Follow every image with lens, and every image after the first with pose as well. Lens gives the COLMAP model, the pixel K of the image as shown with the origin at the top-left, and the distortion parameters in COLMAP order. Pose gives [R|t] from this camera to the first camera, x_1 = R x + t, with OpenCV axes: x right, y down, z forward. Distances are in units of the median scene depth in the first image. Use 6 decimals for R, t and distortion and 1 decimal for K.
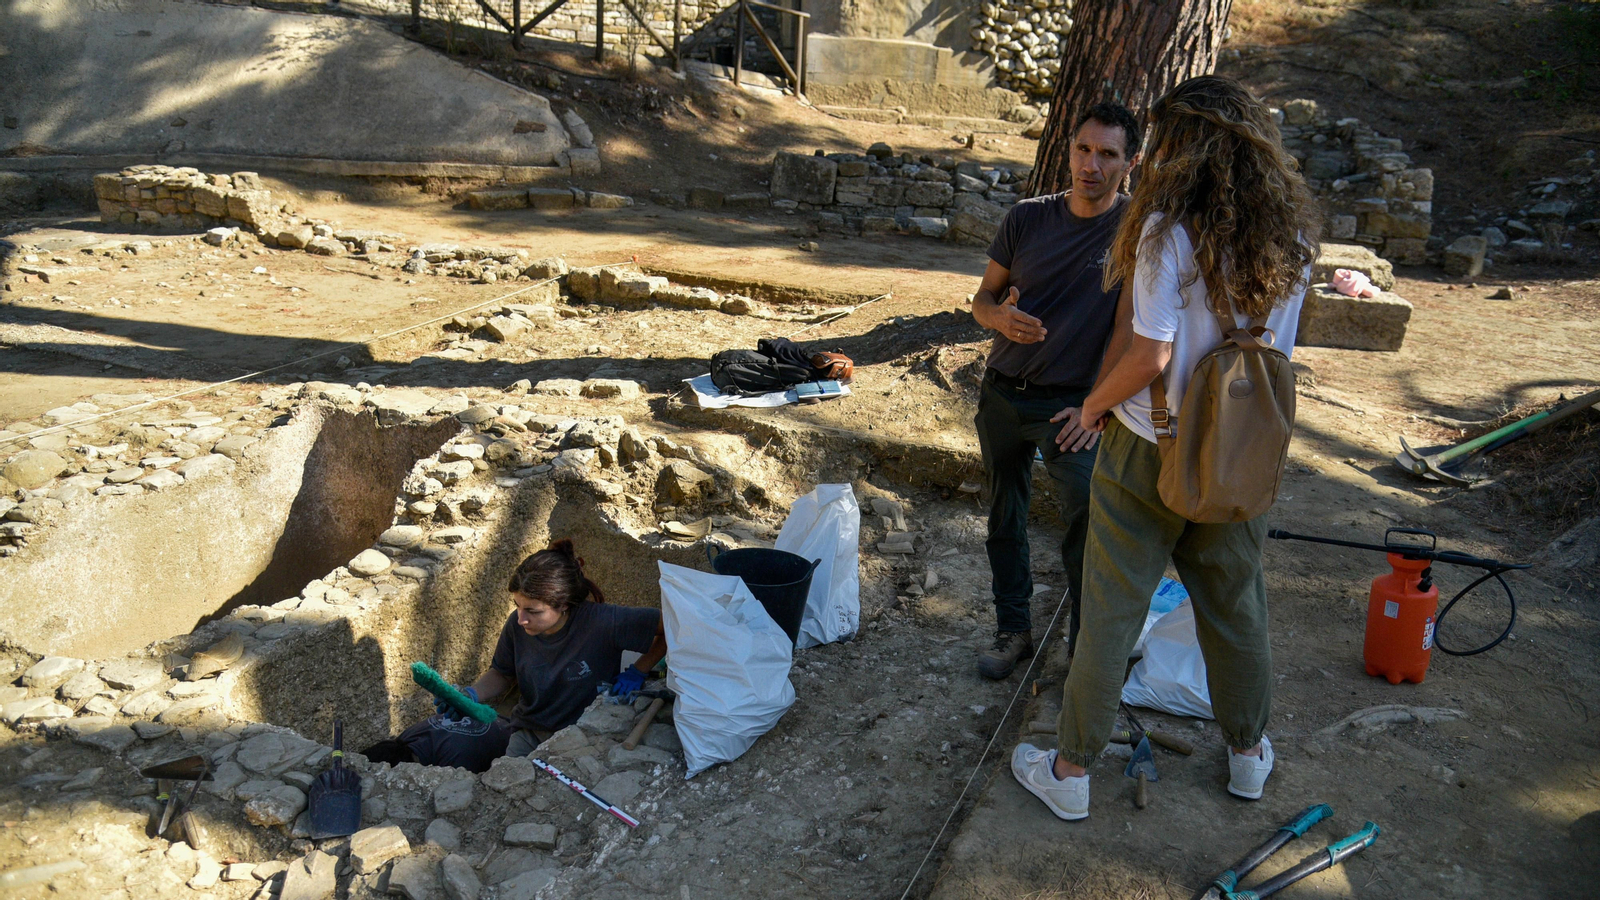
lens RADIAL K [[1060.4, 0, 801.3], [0, 1060.4, 484.0], [0, 0, 1]] dist [-0.049491, 0.007774]
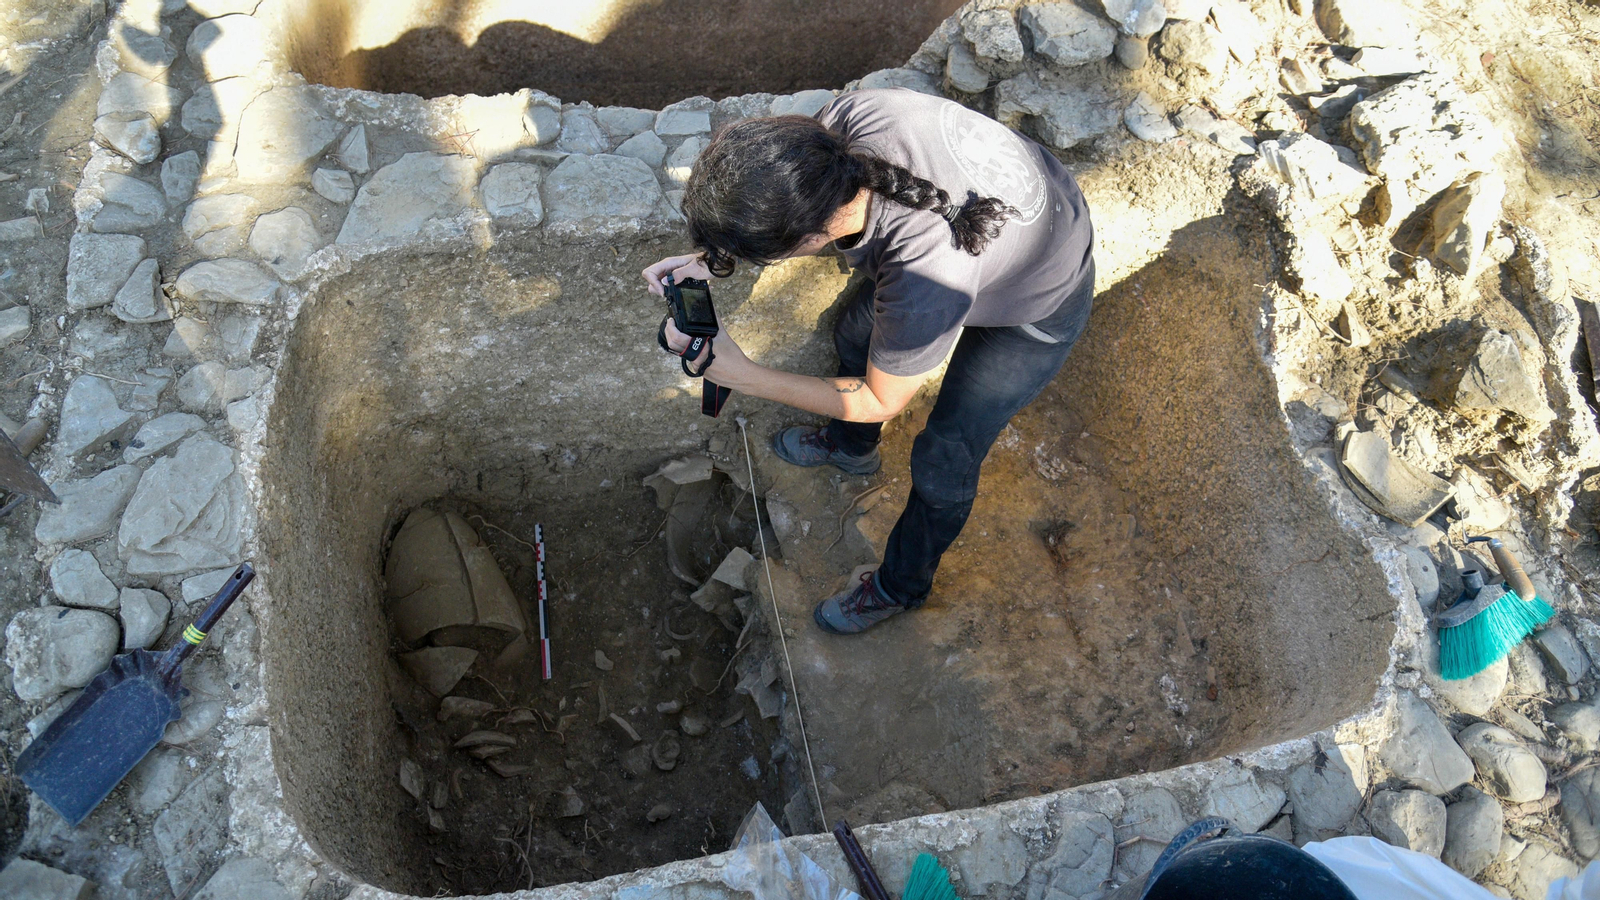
lens RADIAL K [[1060.4, 0, 788.0], [0, 1060.4, 377.4], [0, 0, 1]] dist [-0.049491, 0.007774]
pose [[0.566077, 0.735957, -0.371382, -0.065327], [-0.399274, 0.638921, 0.657541, -0.091668], [0.721206, -0.223935, 0.655527, 0.313390]]
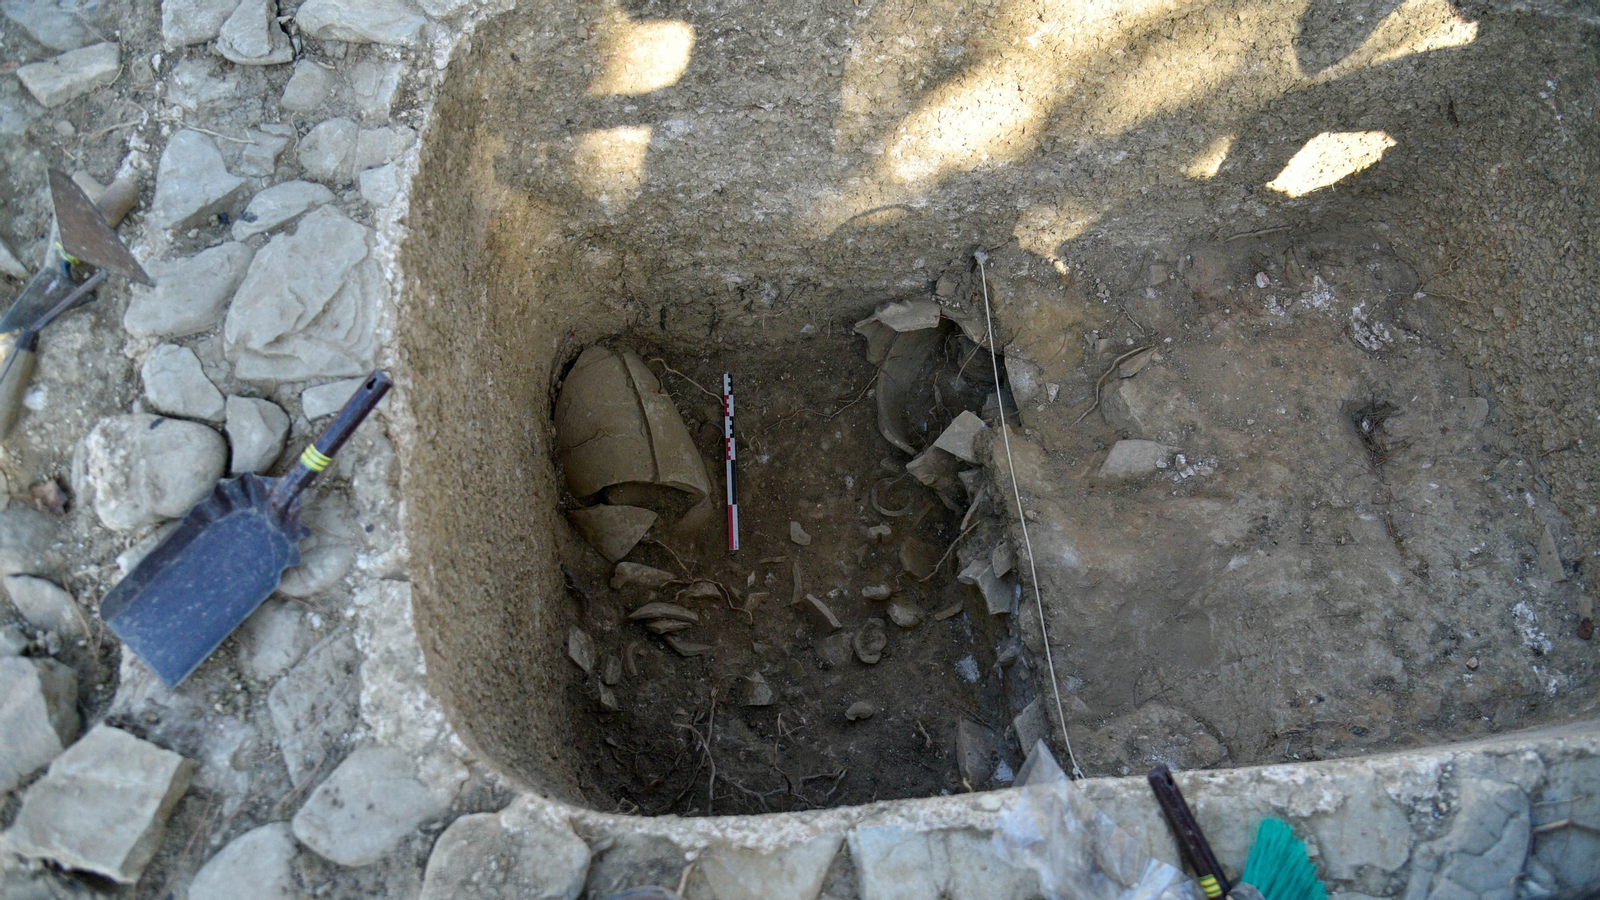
lens RADIAL K [[1060.4, 0, 795.2], [0, 1060.4, 443.6], [0, 0, 1]] dist [-0.049491, 0.007774]
pose [[0.479522, 0.818498, -0.316416, -0.084958], [-0.326619, 0.501142, 0.801359, -0.036849], [0.814481, -0.280921, 0.507646, 0.329142]]
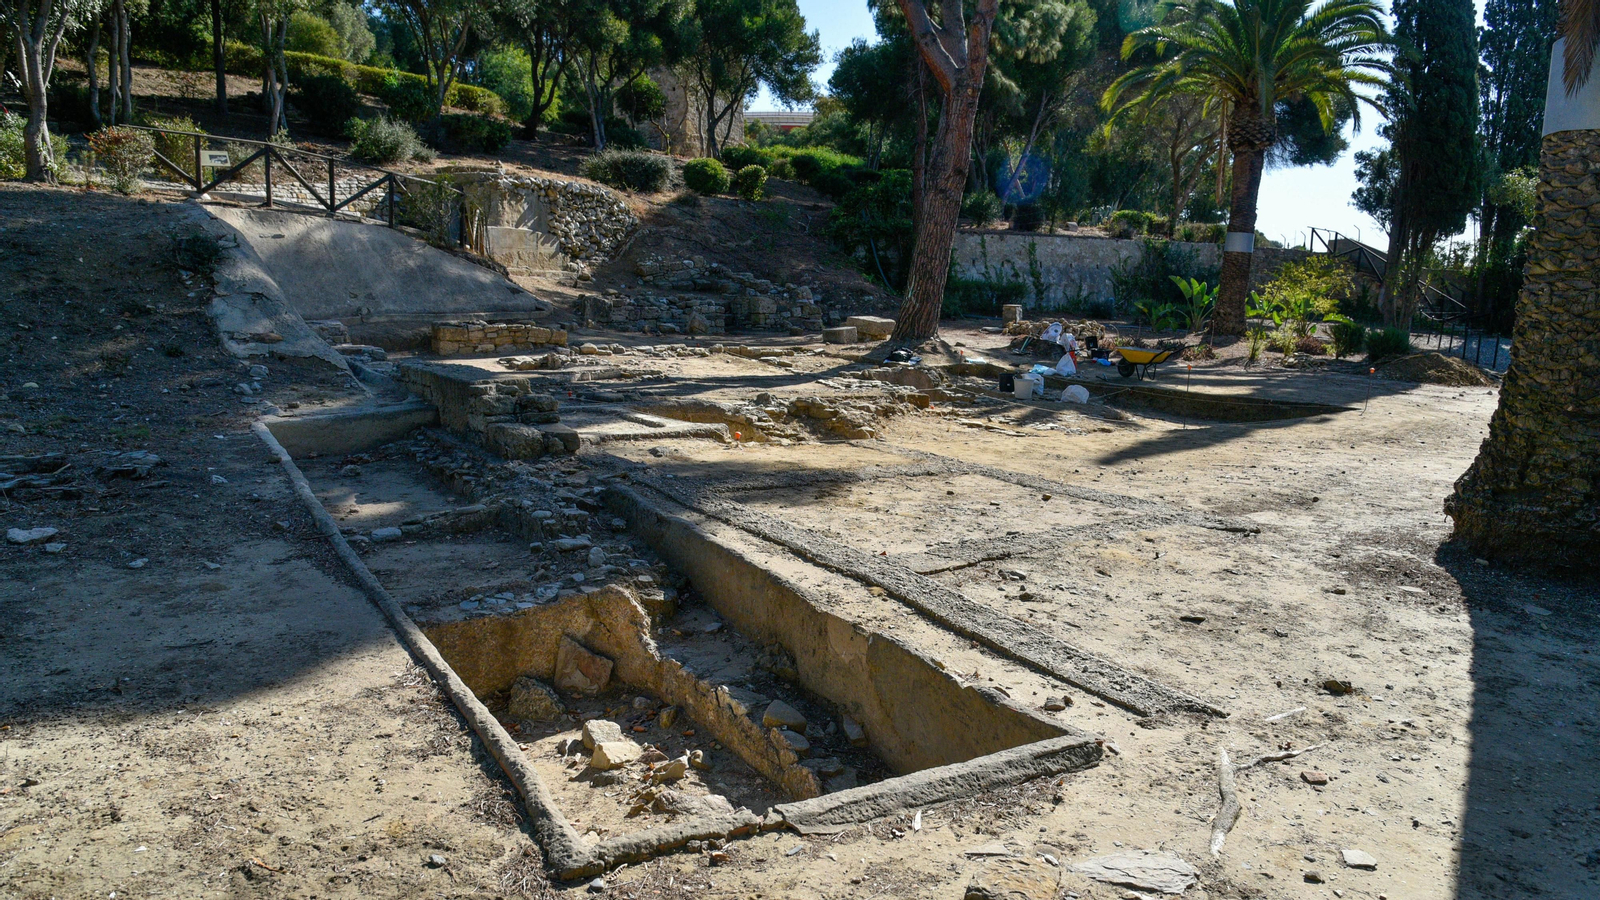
lens RADIAL K [[1060.4, 0, 802.4], [0, 1060.4, 448.9], [0, 0, 1]] dist [-0.049491, 0.007774]
pose [[0.552135, -0.170567, 0.816121, -2.241260], [0.273981, 0.961608, 0.015616, 0.036396], [-0.787452, 0.214979, 0.577670, -0.532125]]
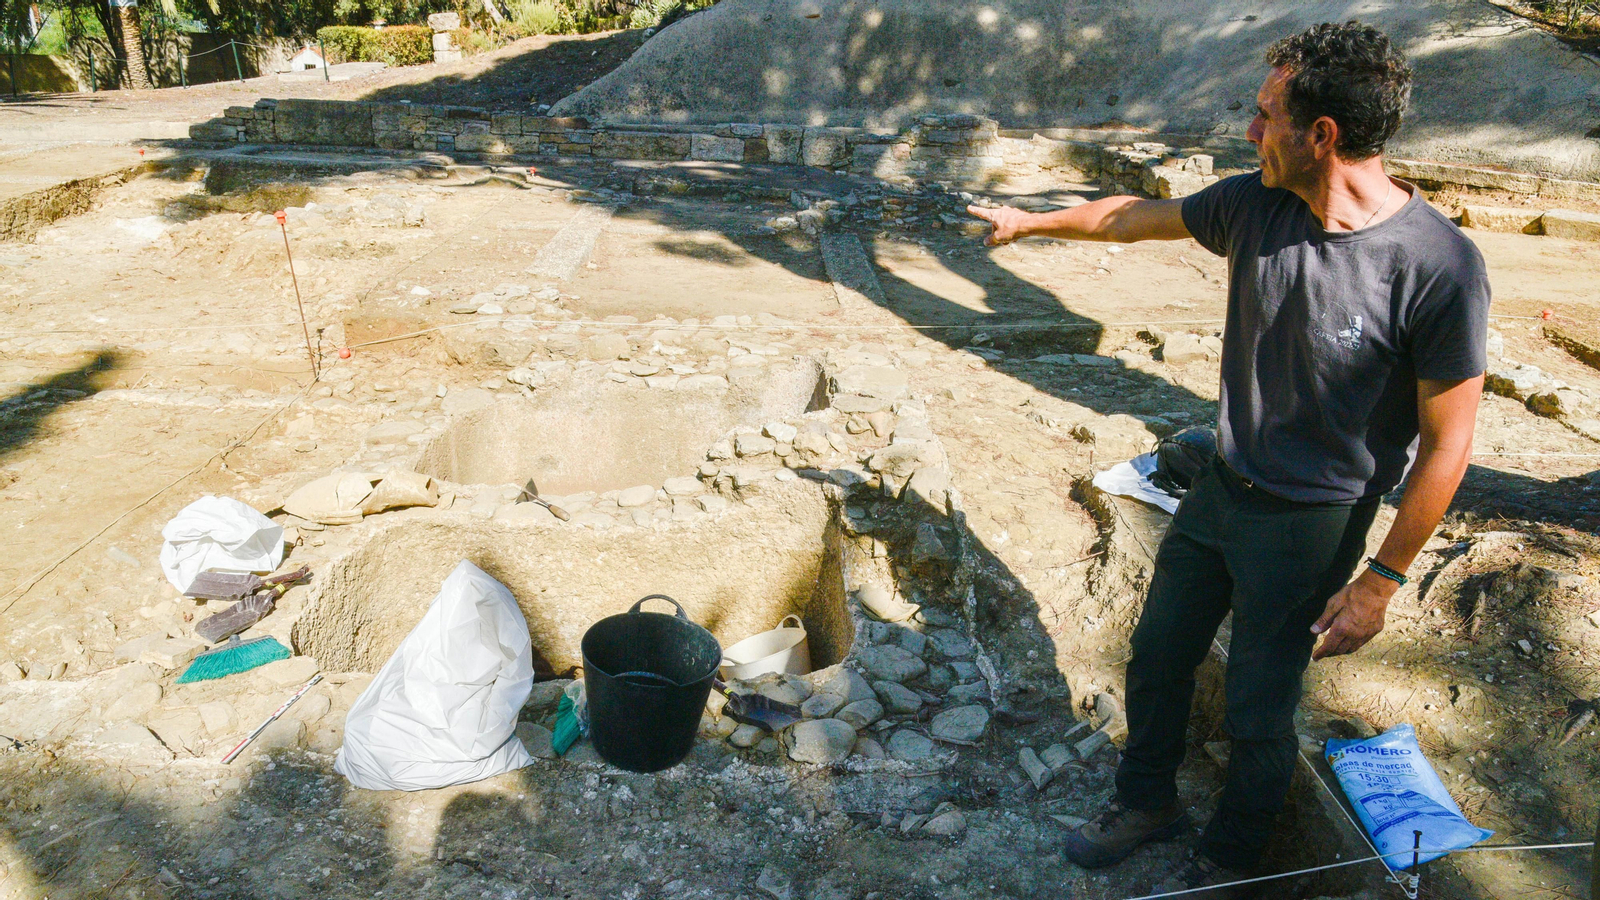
lens RADIAL K [[1060.4, 0, 790.2], [0, 1060.4, 487.8], [0, 0, 1]] dist [-0.049491, 0.007774]
pose [[0.423204, 0.315372, -0.849376, 0.279377], [-0.314758, 0.930251, 0.188572, -0.090963], [0.849603, 0.187544, 0.492952, 0.304521]]
